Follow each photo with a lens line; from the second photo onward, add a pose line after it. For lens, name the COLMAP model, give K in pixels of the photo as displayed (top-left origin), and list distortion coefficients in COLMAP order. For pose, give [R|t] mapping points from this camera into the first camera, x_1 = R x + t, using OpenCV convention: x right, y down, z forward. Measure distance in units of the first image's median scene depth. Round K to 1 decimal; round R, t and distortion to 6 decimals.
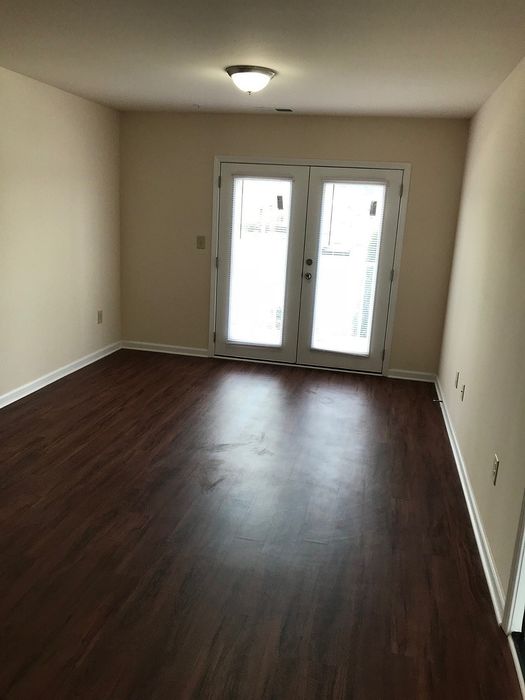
lens RADIAL K [[574.8, 0, 262.5], [0, 574.8, 350.0], [0, 0, 1]] dist [0.002068, 0.001993]
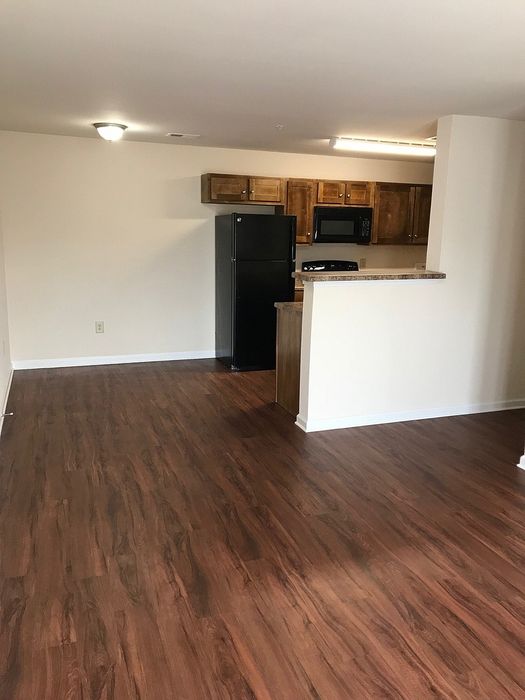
lens RADIAL K [[574.8, 0, 262.5], [0, 574.8, 350.0], [0, 0, 1]] dist [0.002068, 0.001993]
pose [[-0.842906, 0.035860, -0.536865, 0.382003], [-0.196298, 0.908512, 0.368882, -0.324024], [0.500976, 0.416318, -0.758751, 1.452751]]
